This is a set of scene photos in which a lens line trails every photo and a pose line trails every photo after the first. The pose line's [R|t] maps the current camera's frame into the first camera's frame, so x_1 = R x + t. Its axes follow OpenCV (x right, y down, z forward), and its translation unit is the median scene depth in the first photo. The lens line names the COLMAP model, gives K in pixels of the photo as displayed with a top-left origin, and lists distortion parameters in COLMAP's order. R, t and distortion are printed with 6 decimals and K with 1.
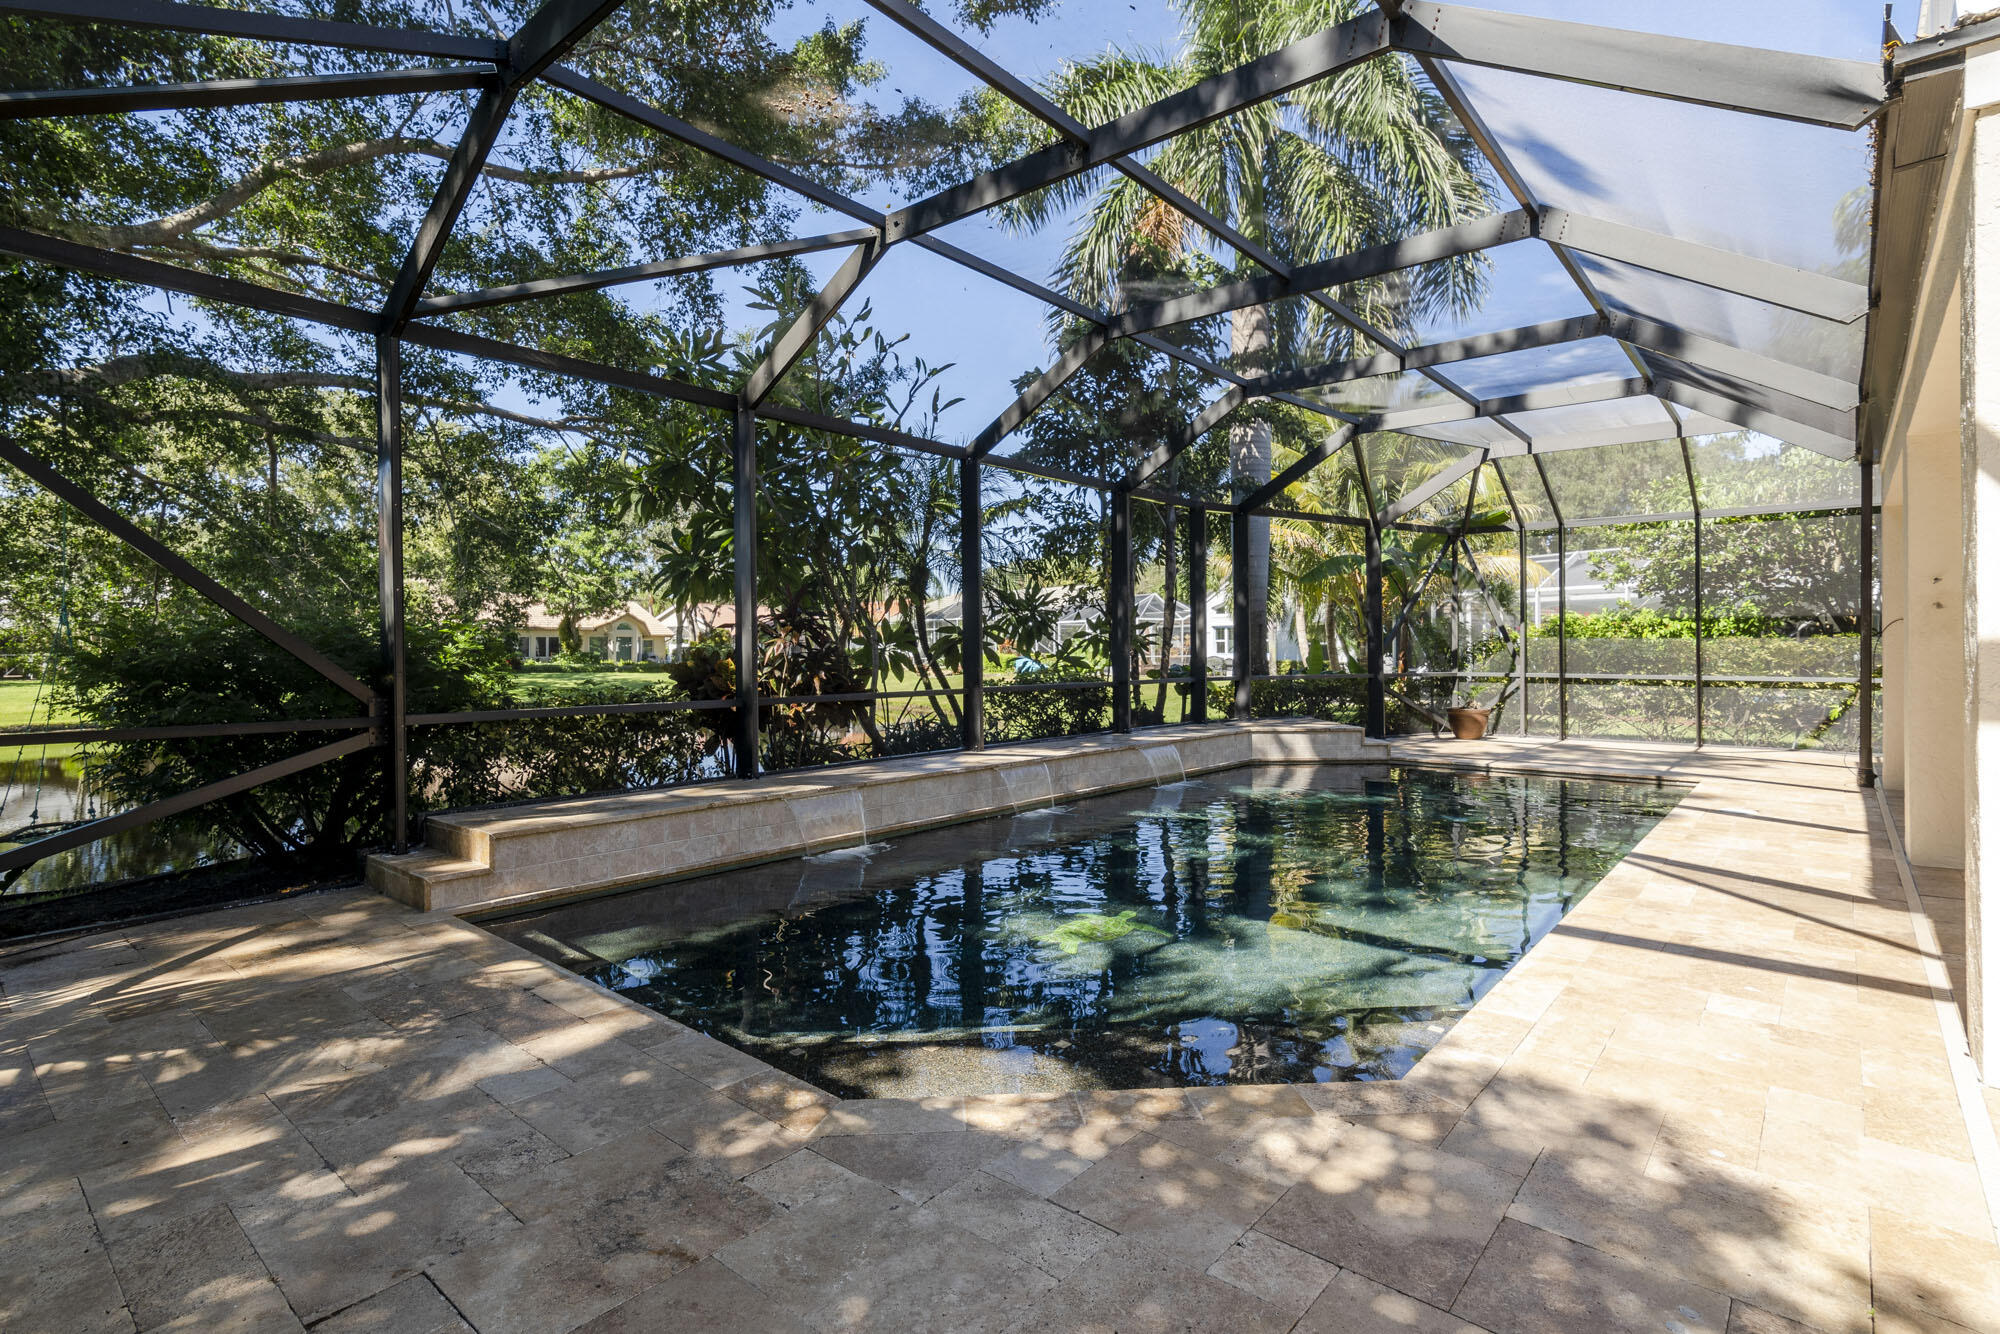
lens RADIAL K [[975.4, 0, 1008.0], [0, 975.4, 663.0], [0, 0, 1]] dist [0.002339, 0.000916]
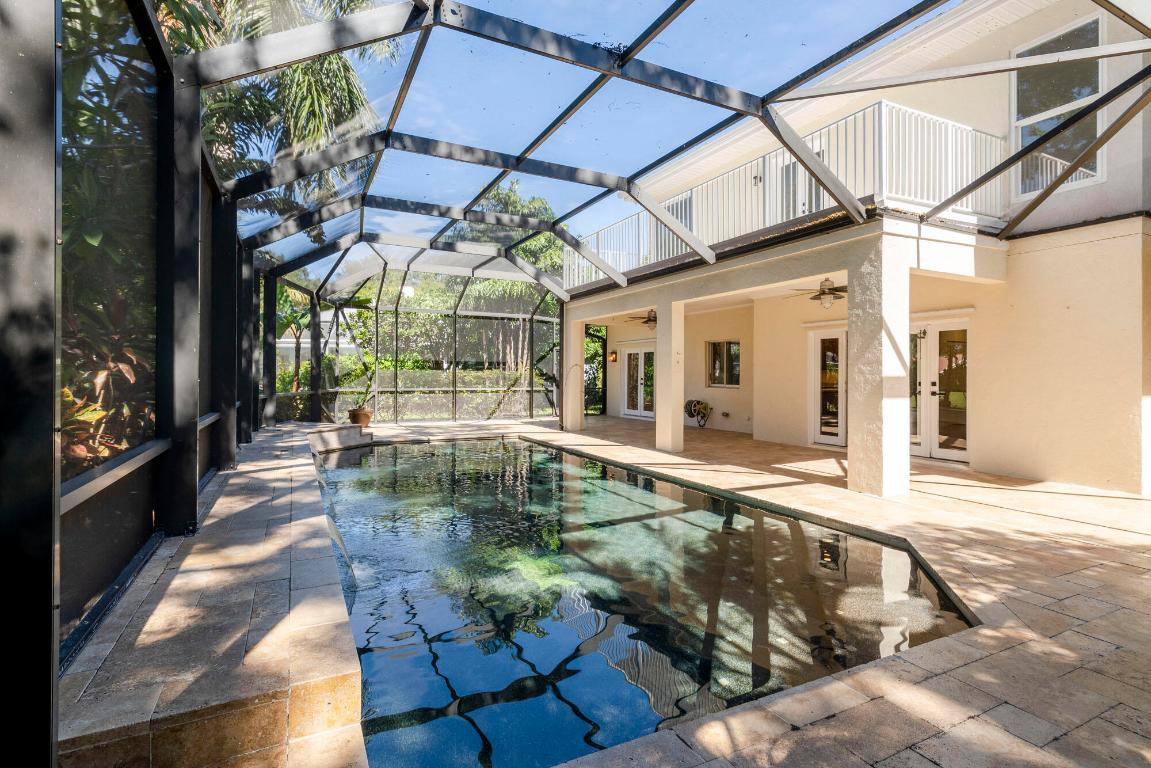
lens RADIAL K [[561.3, 0, 579.0], [0, 561.3, 376.7], [0, 0, 1]] dist [0.002339, 0.000916]
pose [[0.381993, 0.000647, 0.924165, -0.707407], [0.008943, 0.999950, -0.004396, -0.009528], [-0.924122, 0.009944, 0.381968, 0.635962]]
